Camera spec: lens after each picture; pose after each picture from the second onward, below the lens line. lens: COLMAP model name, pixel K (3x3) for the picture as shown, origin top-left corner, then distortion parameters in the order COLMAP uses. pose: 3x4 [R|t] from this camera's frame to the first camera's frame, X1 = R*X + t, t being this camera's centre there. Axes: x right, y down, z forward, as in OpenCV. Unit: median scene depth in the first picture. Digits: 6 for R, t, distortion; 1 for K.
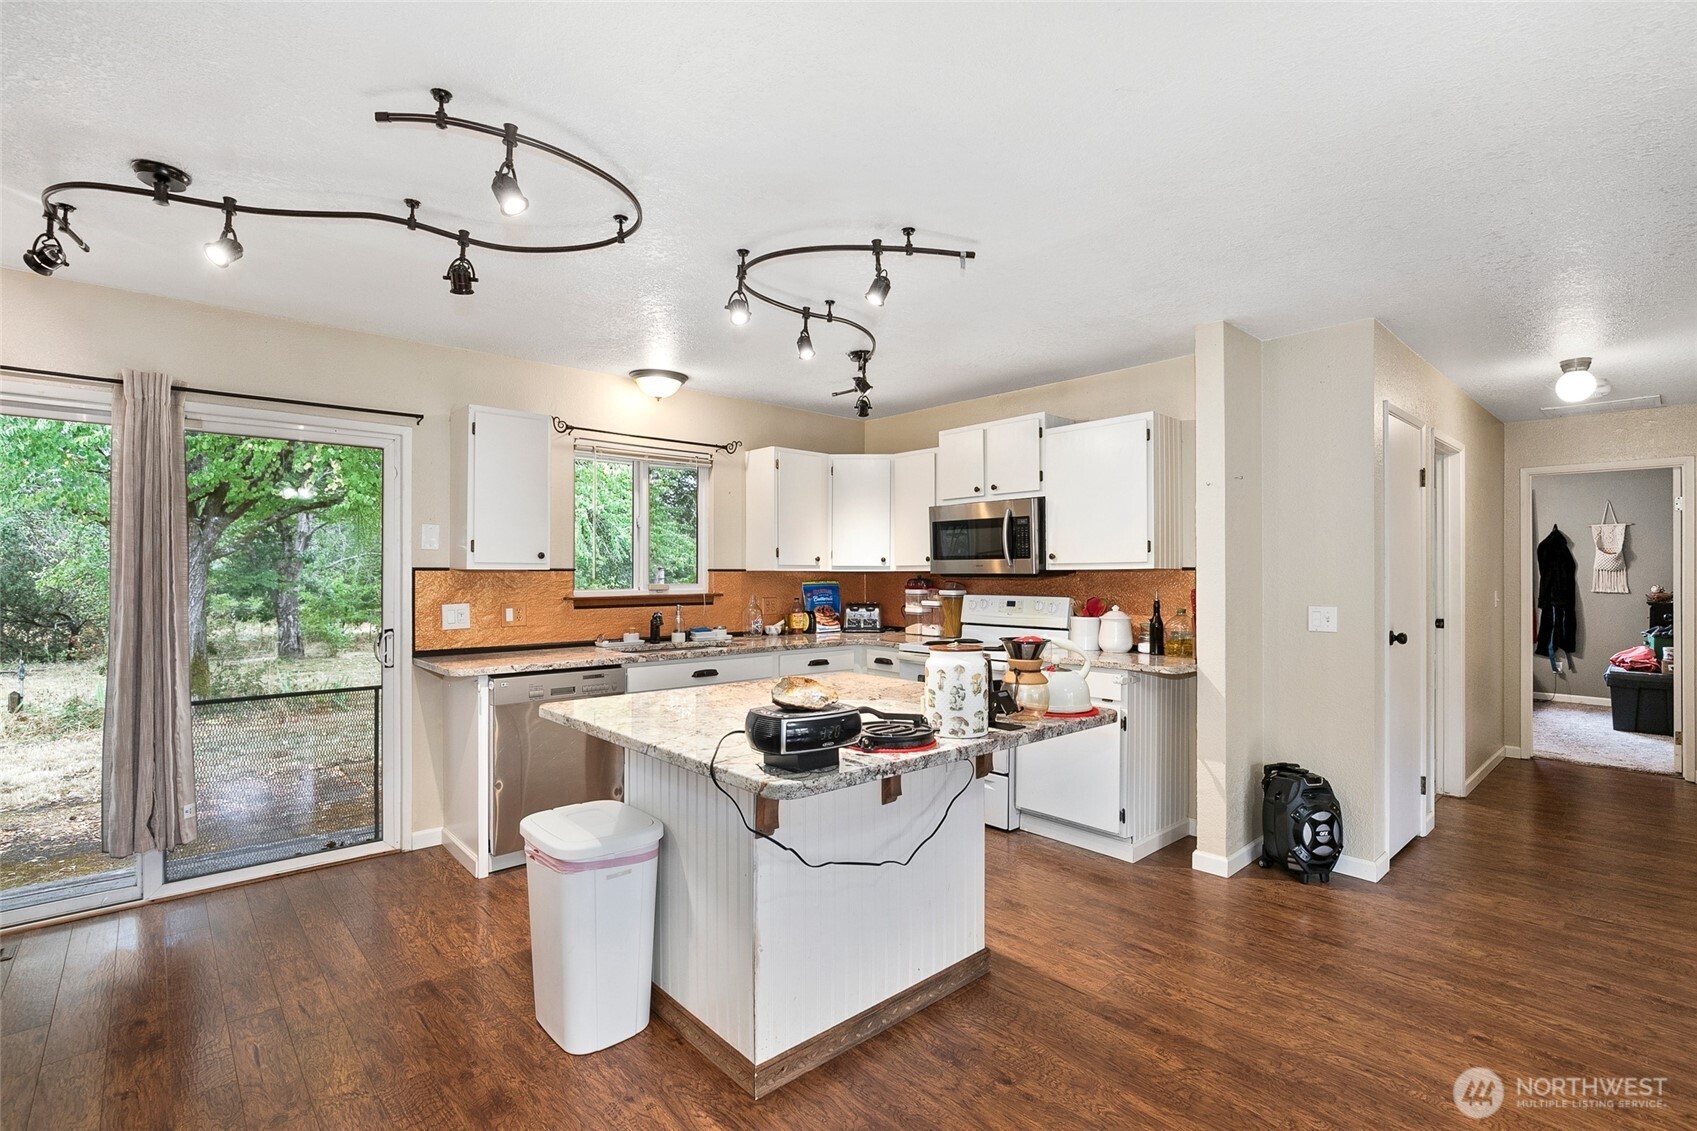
lens RADIAL K [[782.8, 0, 855.2], [0, 782.8, 570.9], [0, 0, 1]] dist [-0.006001, 0.001330]
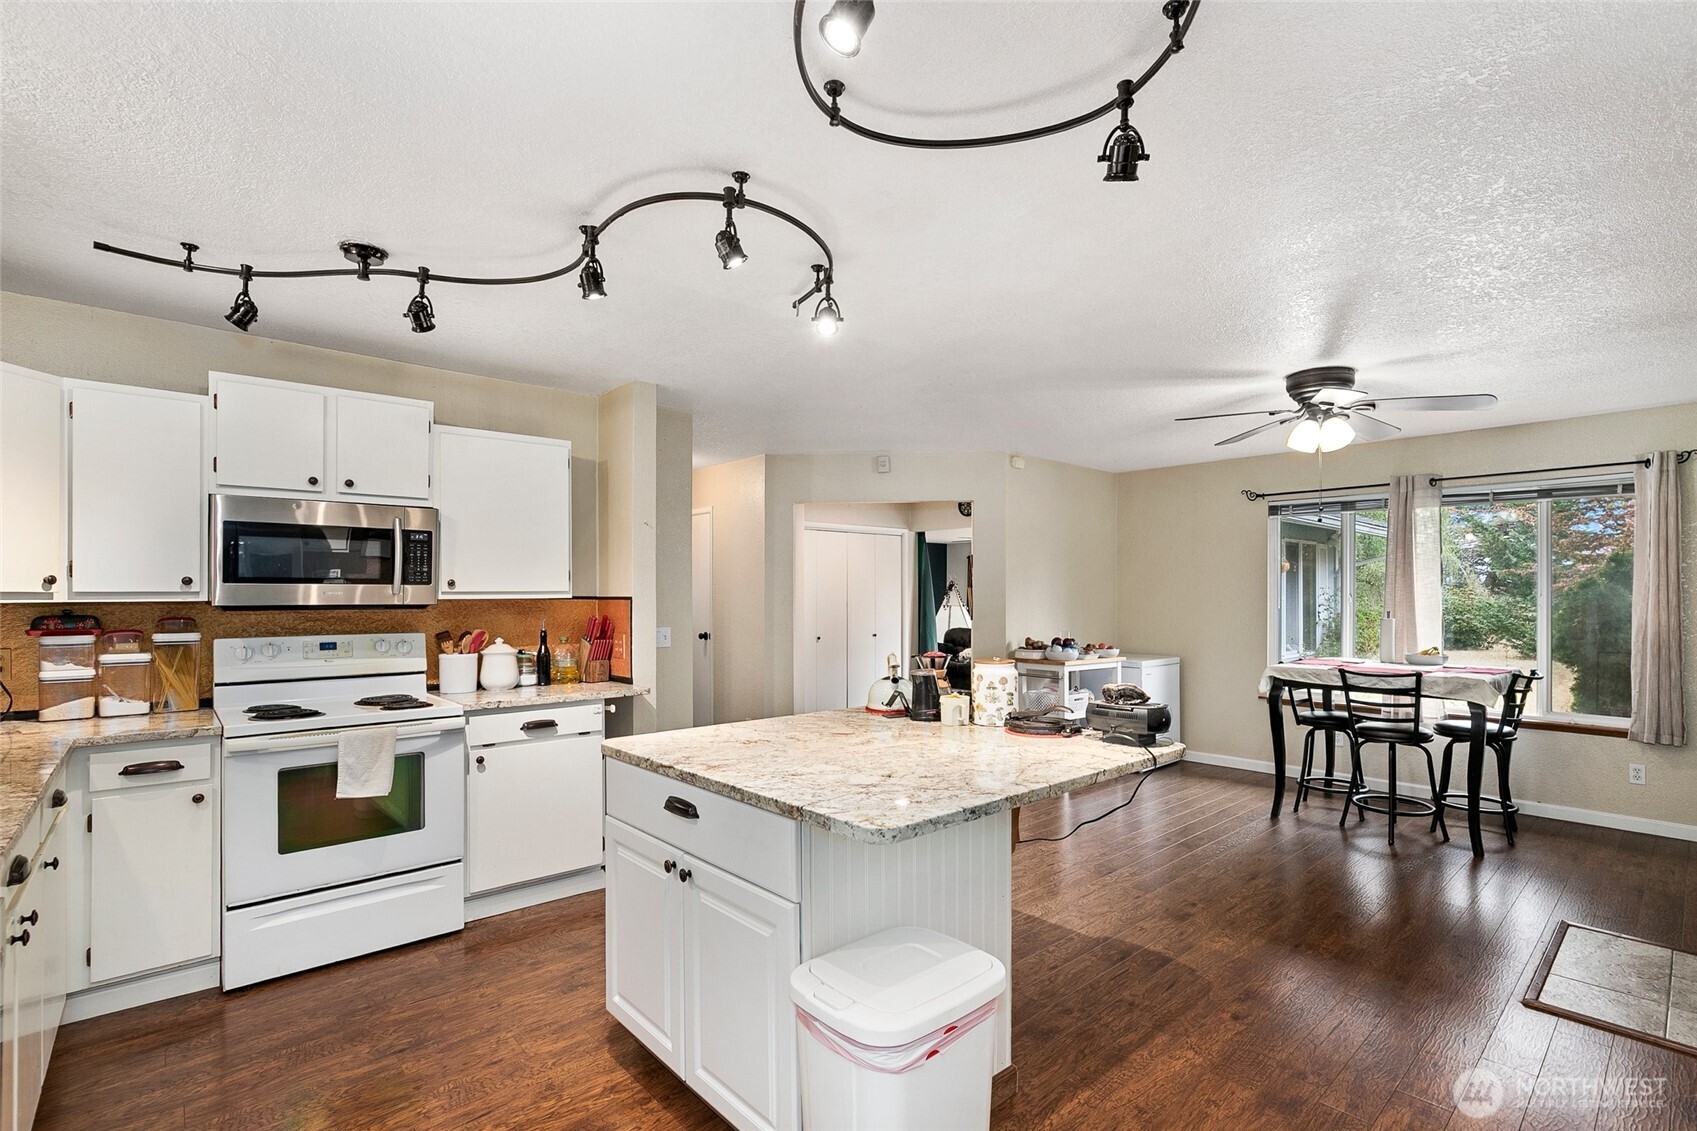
lens RADIAL K [[782.8, 0, 850.7], [0, 782.8, 590.3], [0, 0, 1]] dist [-0.006001, 0.001330]
pose [[0.012331, 0.007002, 0.999899, -0.505774], [-0.001761, 0.999974, -0.006981, -0.005222], [-0.999922, -0.001675, 0.012343, 0.512406]]
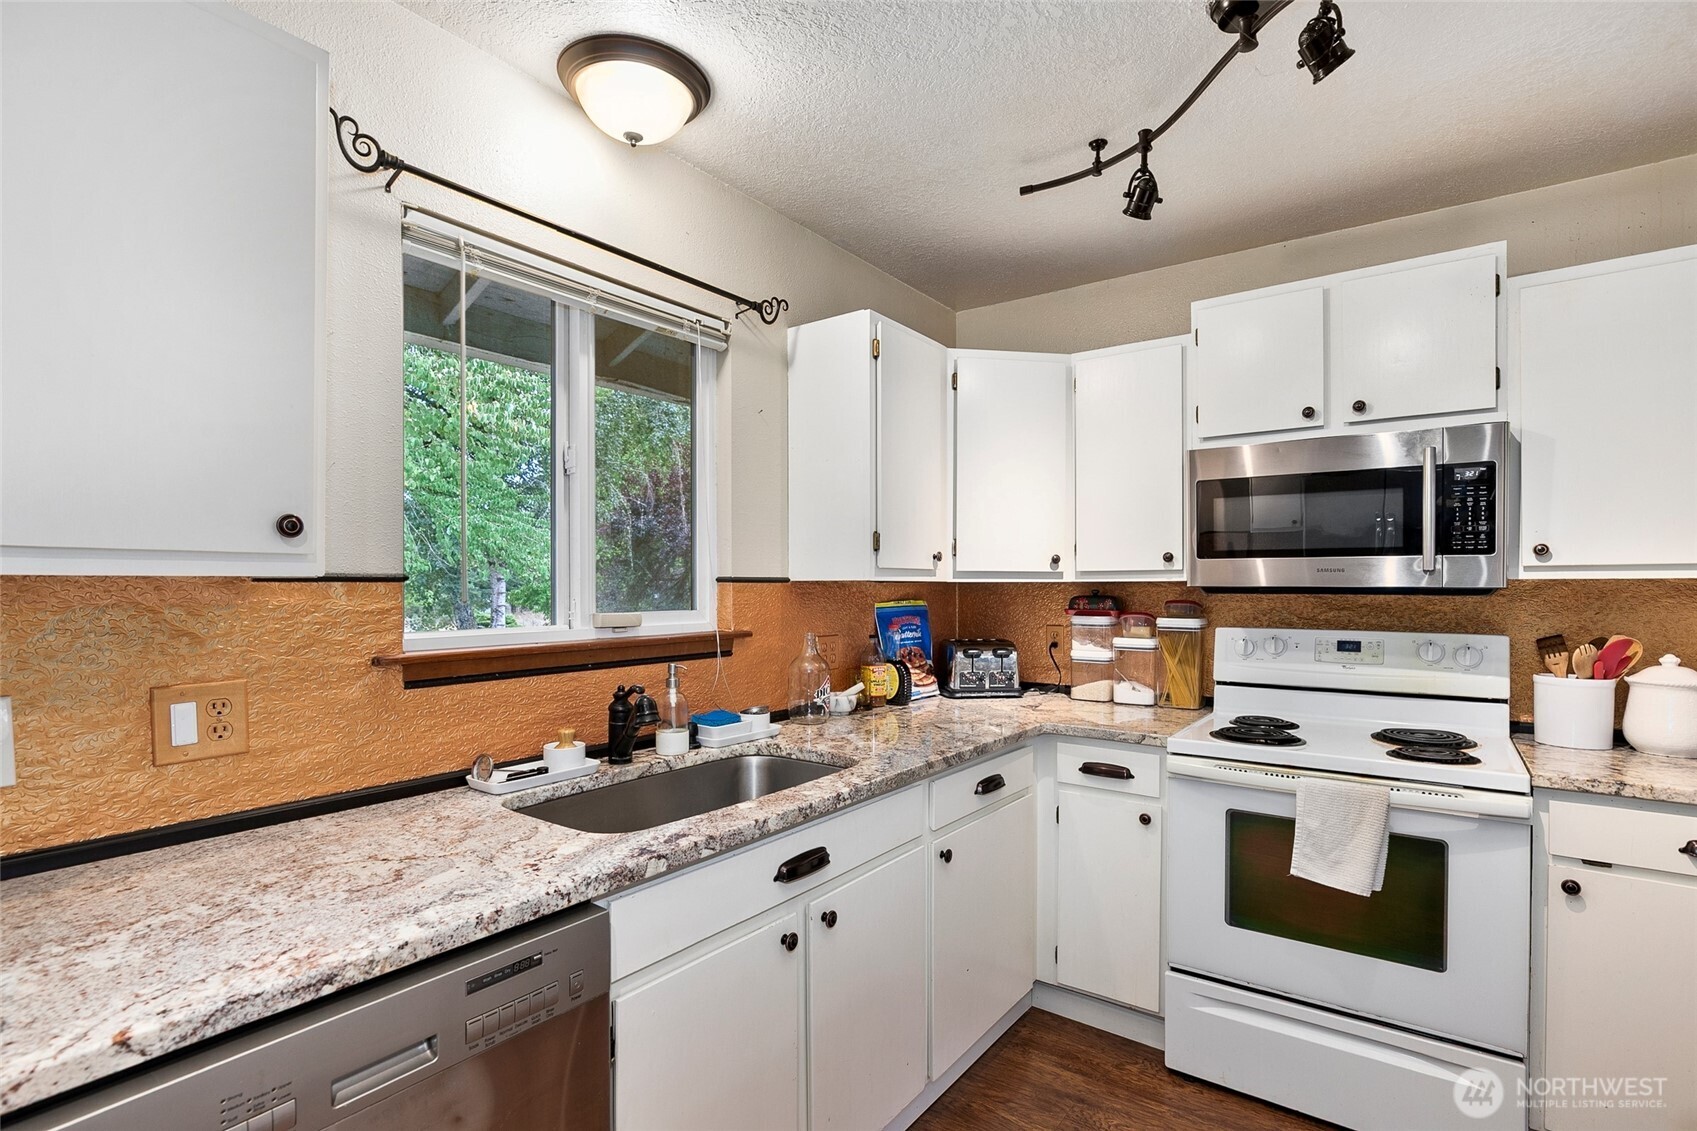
lens RADIAL K [[807.1, 0, 857.2], [0, 807.1, 590.0], [0, 0, 1]] dist [-0.004140, -0.000391]
pose [[0.978339, -0.002695, 0.206991, -0.216650], [0.000182, 0.999926, 0.012159, -0.000748], [-0.207008, -0.011858, 0.978267, 0.555665]]
